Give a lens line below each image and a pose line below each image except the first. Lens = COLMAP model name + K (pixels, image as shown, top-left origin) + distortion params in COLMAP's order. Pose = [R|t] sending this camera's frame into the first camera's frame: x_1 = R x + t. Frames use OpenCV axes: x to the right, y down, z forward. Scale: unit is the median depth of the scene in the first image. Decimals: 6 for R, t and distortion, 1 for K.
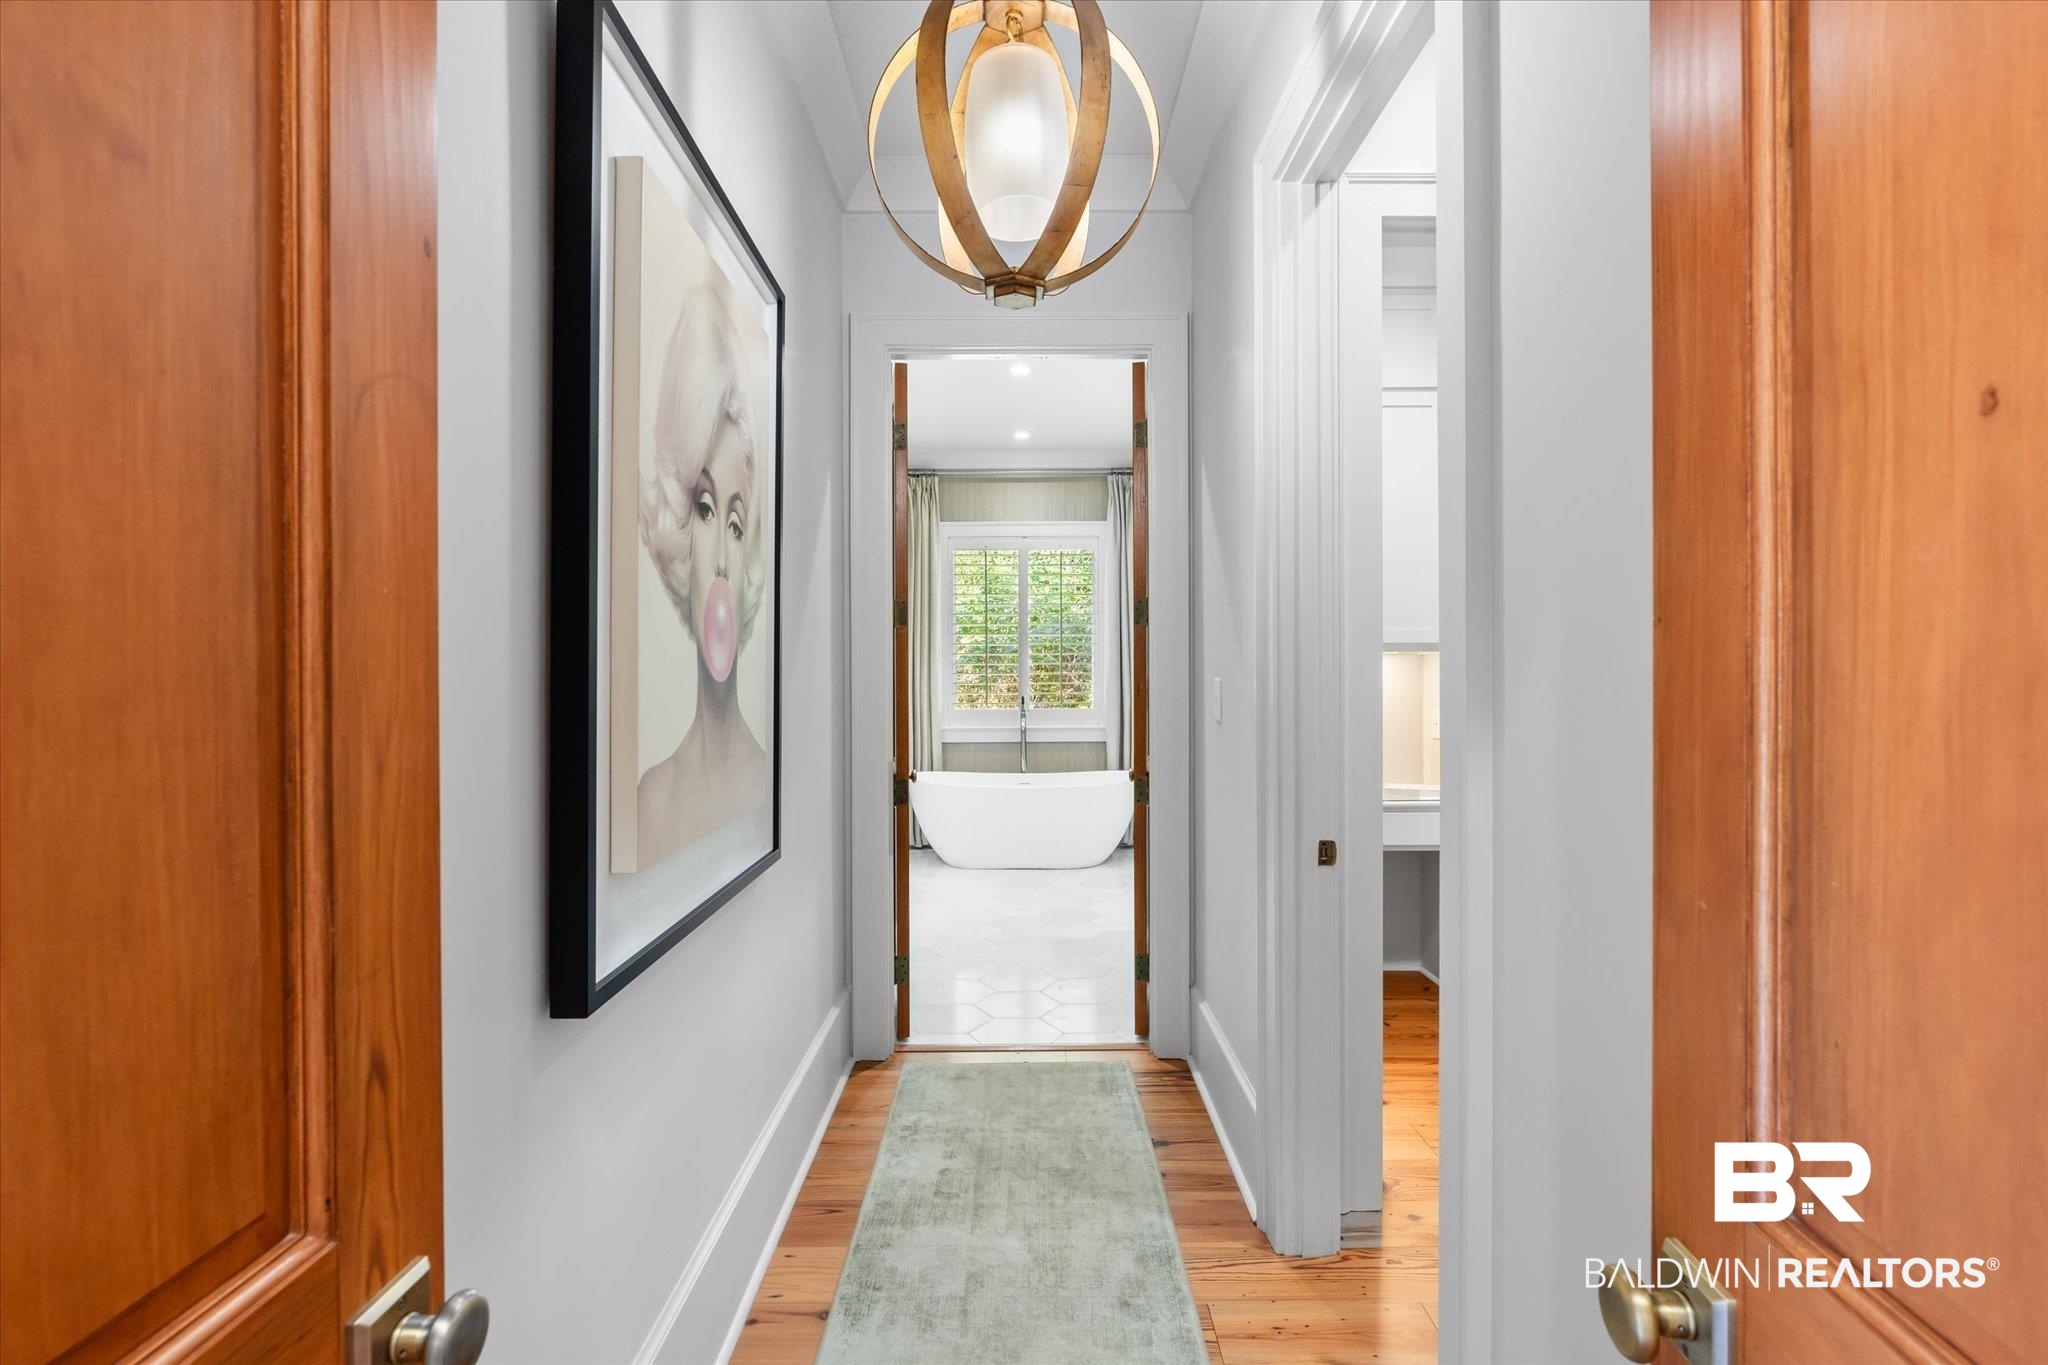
lens RADIAL K [[919.6, 0, 1024.0], [0, 919.6, 682.5], [0, 0, 1]] dist [0.001217, 0.000800]
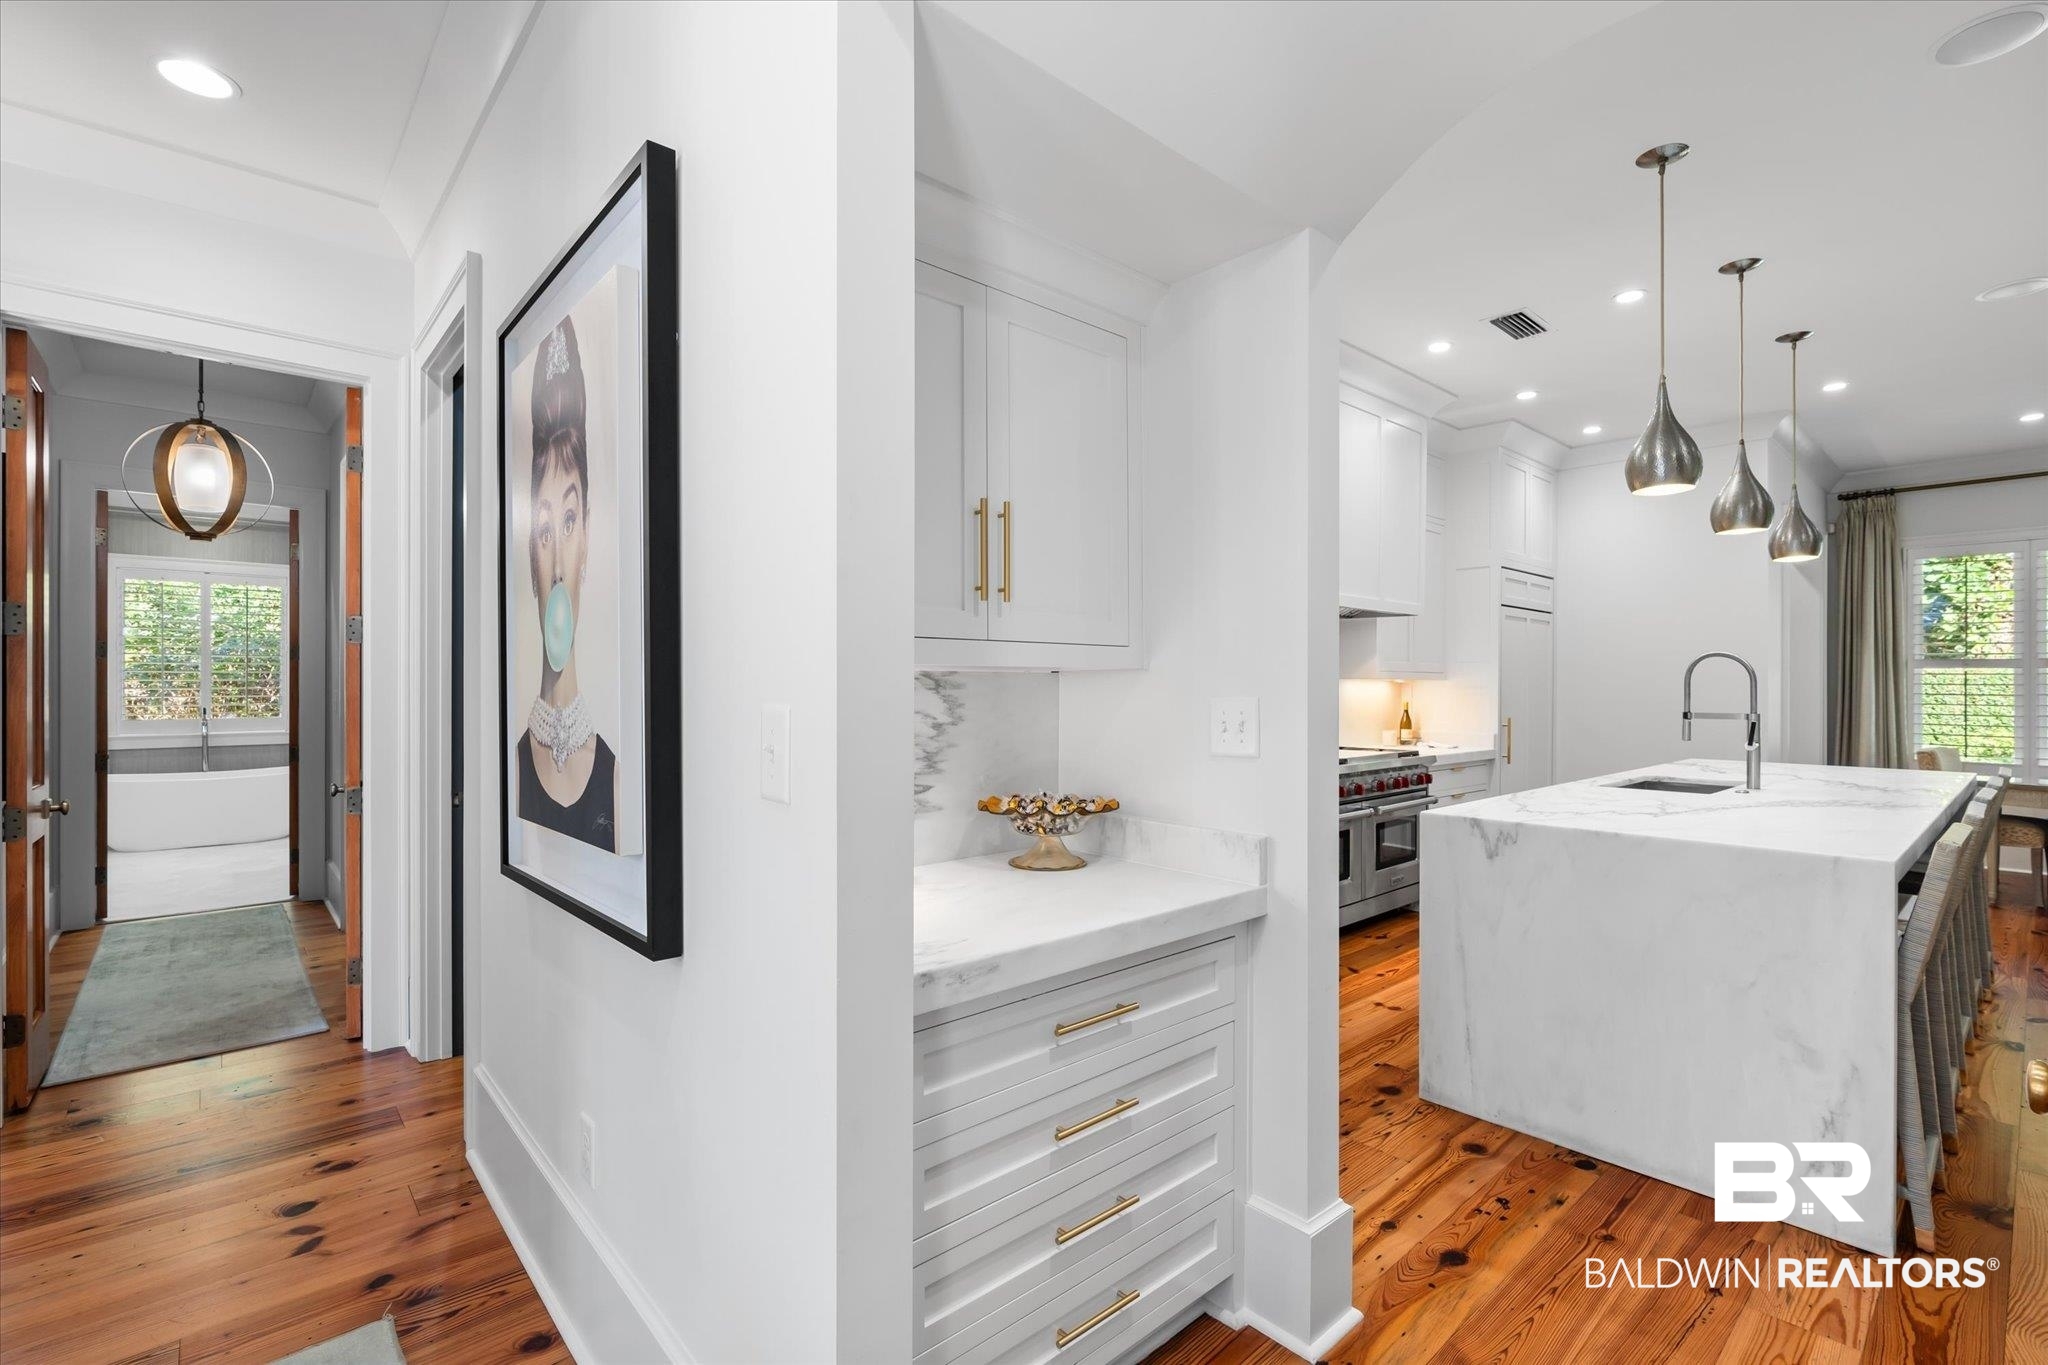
lens RADIAL K [[919.6, 0, 1024.0], [0, 919.6, 682.5], [0, 0, 1]] dist [0.001217, 0.000800]
pose [[0.748575, 0.000635, 0.663050, 0.004459], [0.009923, 0.999877, -0.012160, 0.015380], [-0.662976, 0.015682, 0.748476, -1.061486]]
